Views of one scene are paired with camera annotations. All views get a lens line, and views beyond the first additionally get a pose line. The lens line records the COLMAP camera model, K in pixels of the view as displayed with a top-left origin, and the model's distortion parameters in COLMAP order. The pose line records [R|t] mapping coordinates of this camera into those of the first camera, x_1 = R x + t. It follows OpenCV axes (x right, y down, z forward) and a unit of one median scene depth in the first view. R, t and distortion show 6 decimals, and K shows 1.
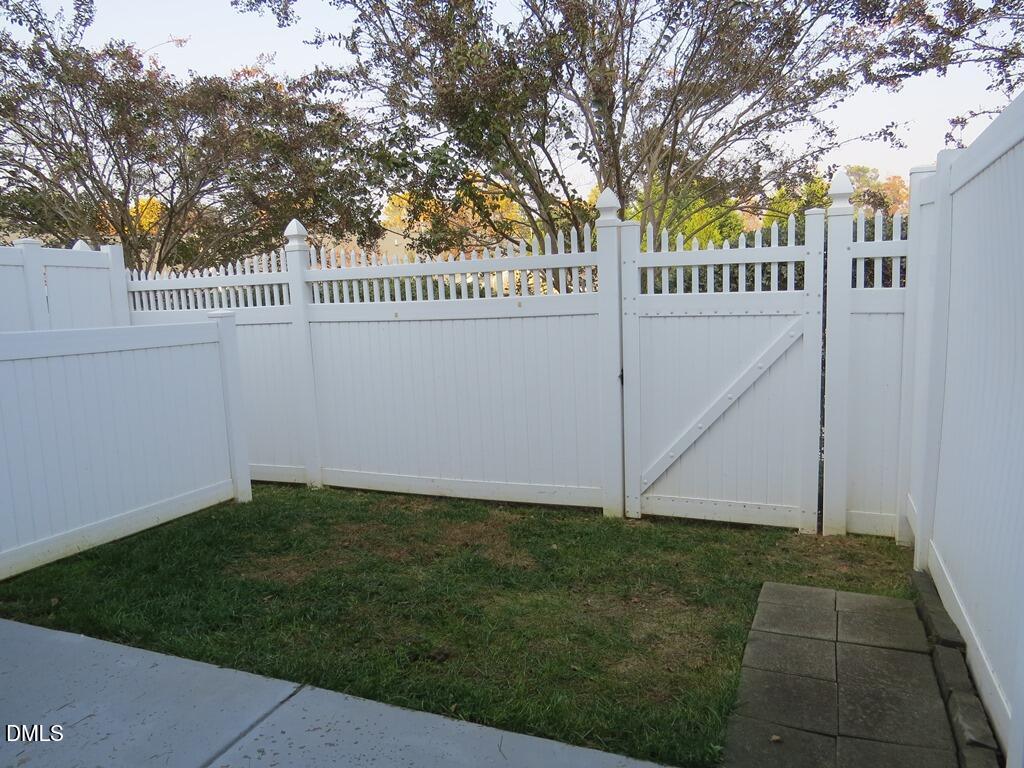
lens RADIAL K [[732.0, 0, 512.0], [0, 732.0, 384.0], [0, 0, 1]] dist [-0.016382, 0.004950]
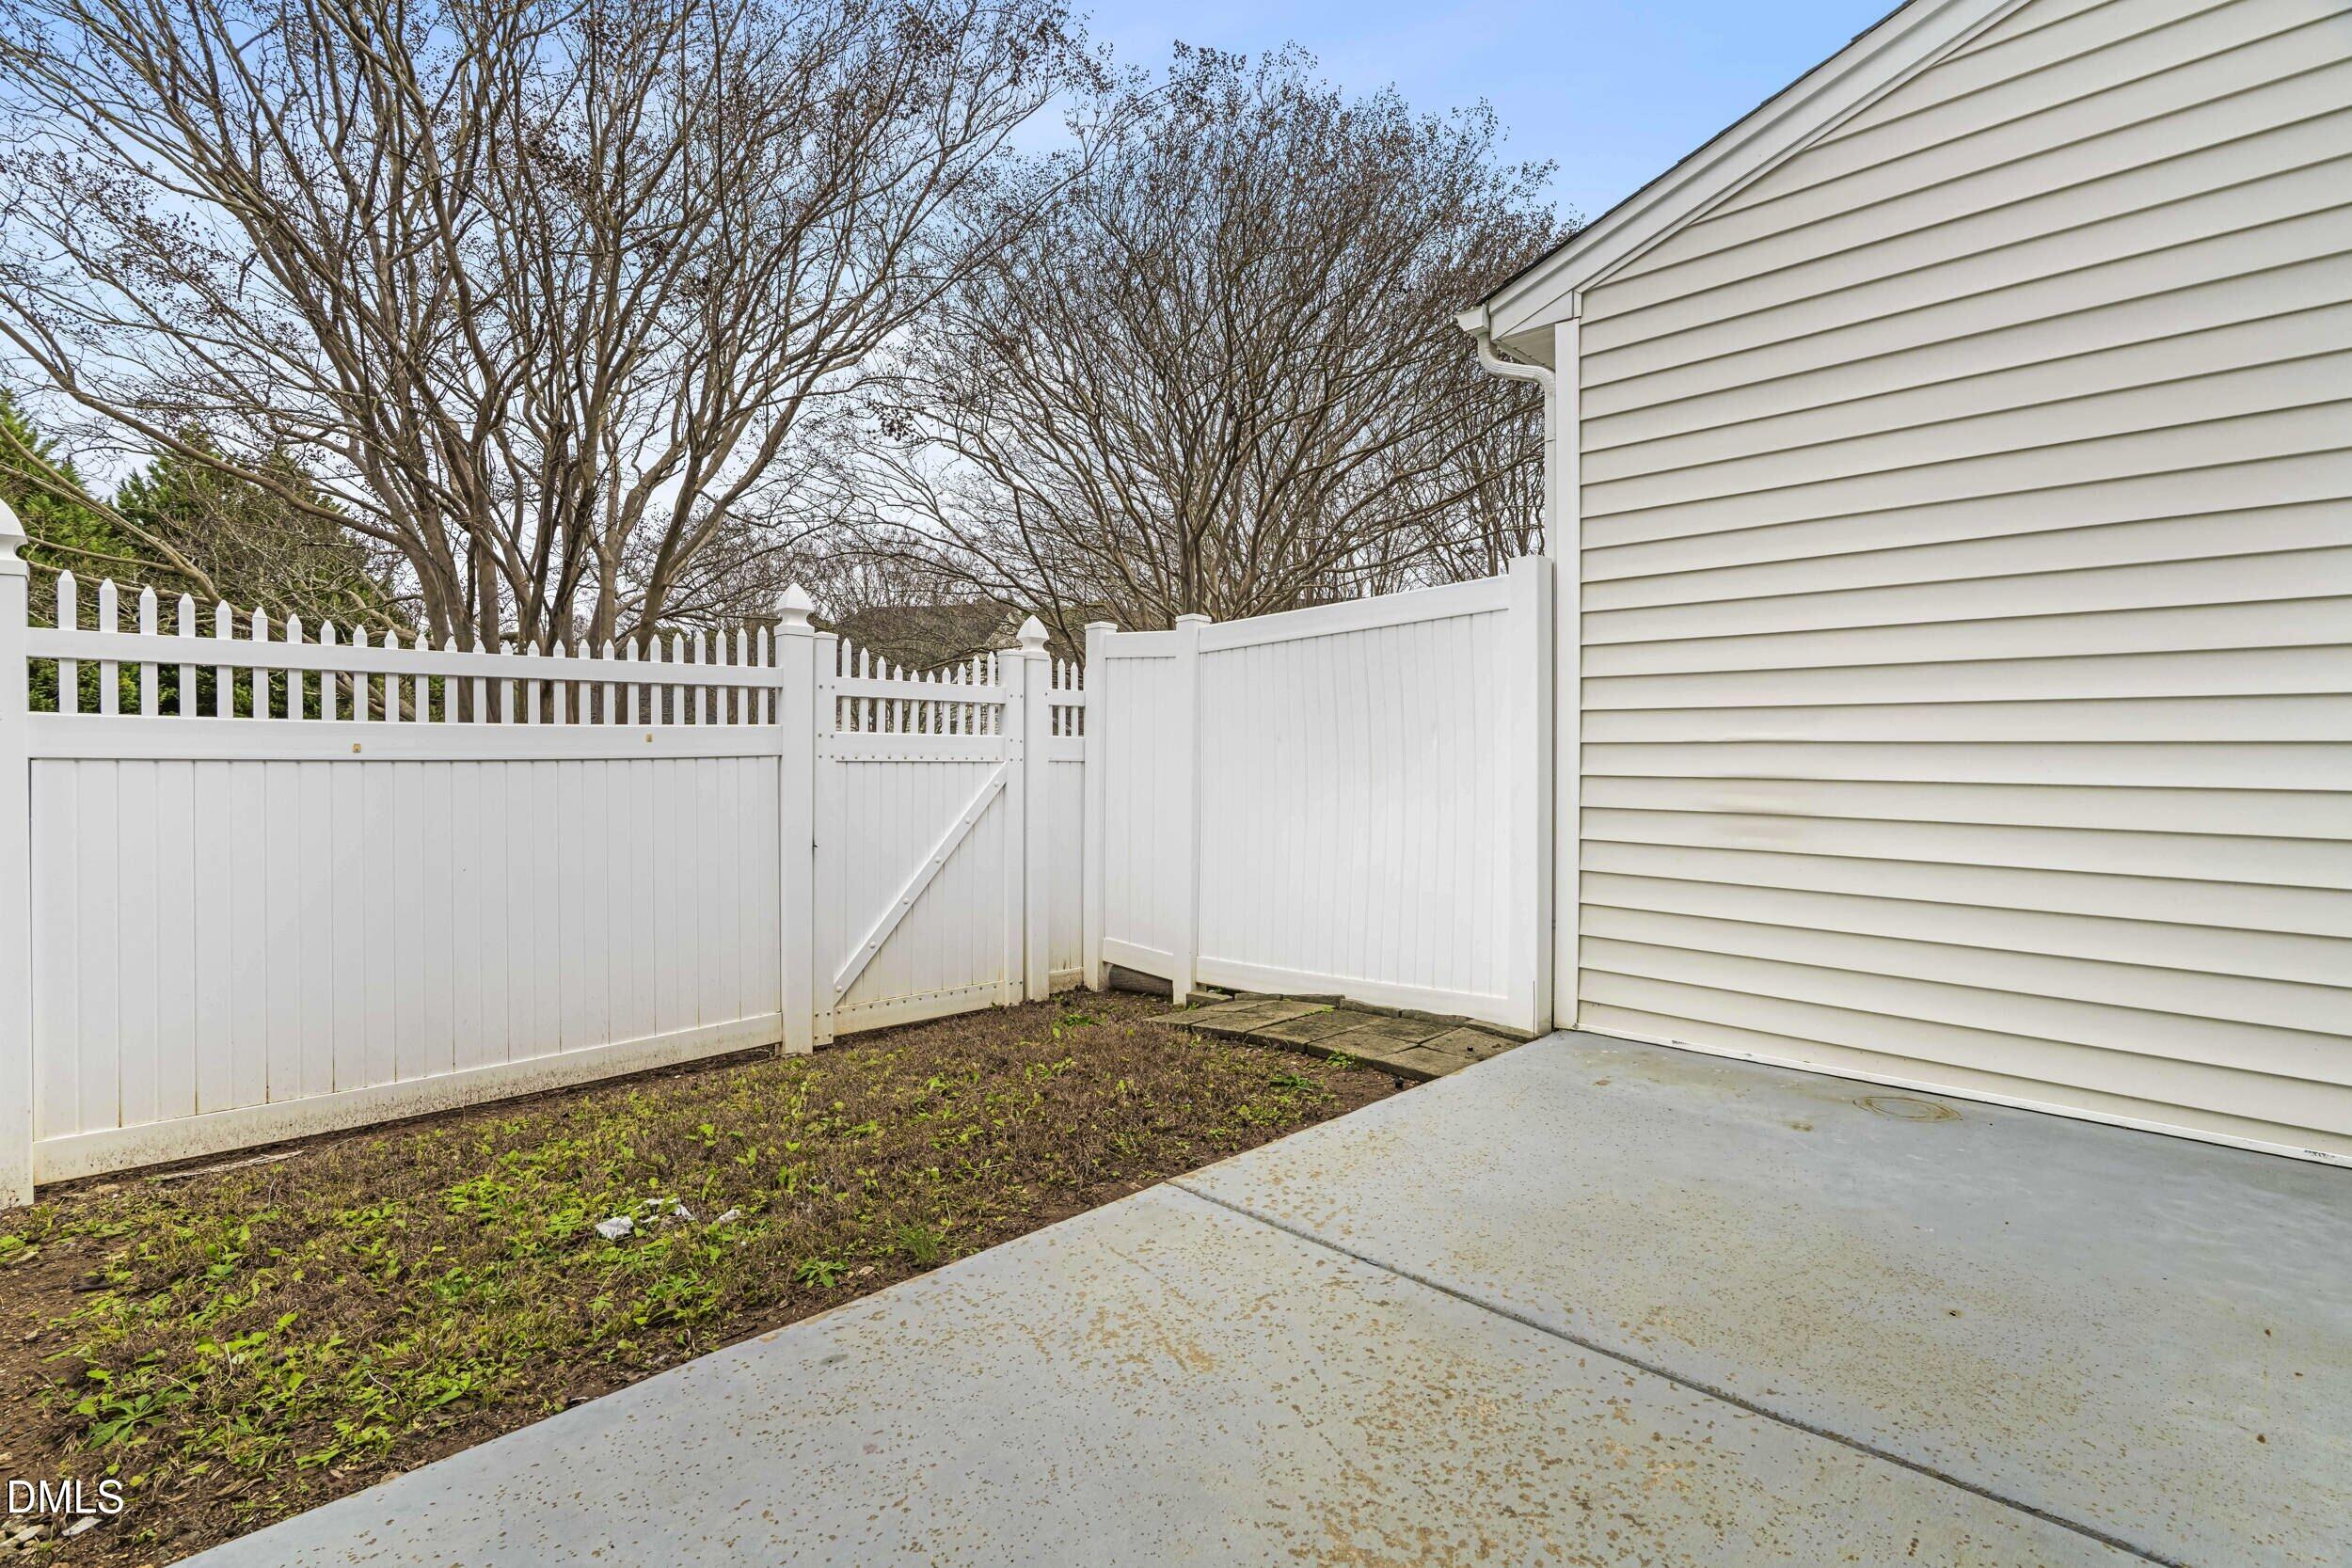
lens RADIAL K [[1063.3, 0, 1185.7], [0, 1063.3, 773.5], [0, 0, 1]] dist [-0.002041, 0.000041]
pose [[0.369084, 0.008901, 0.929353, -0.970915], [0.074680, 0.996437, -0.039202, -0.017591], [-0.926391, 0.083874, 0.367104, 0.403986]]
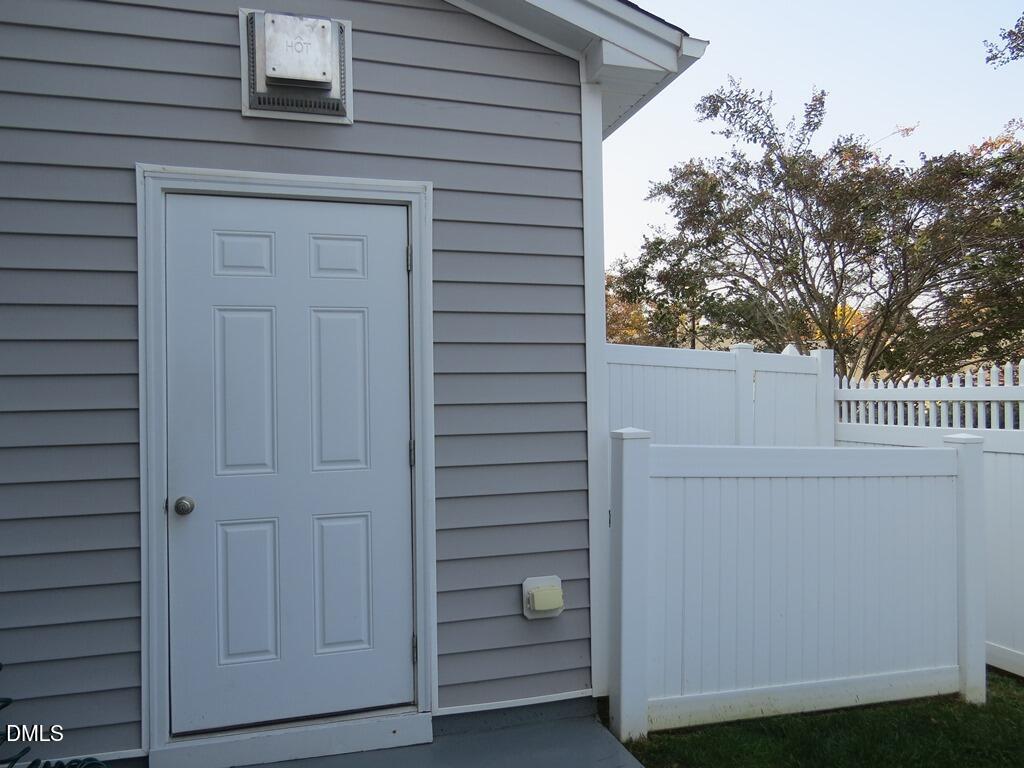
lens RADIAL K [[732.0, 0, 512.0], [0, 732.0, 384.0], [0, 0, 1]] dist [-0.016382, 0.004950]
pose [[0.643433, 0.024729, -0.765103, -0.083438], [-0.132362, 0.988018, -0.079379, -0.020205], [0.753972, 0.152346, 0.638997, 0.109020]]
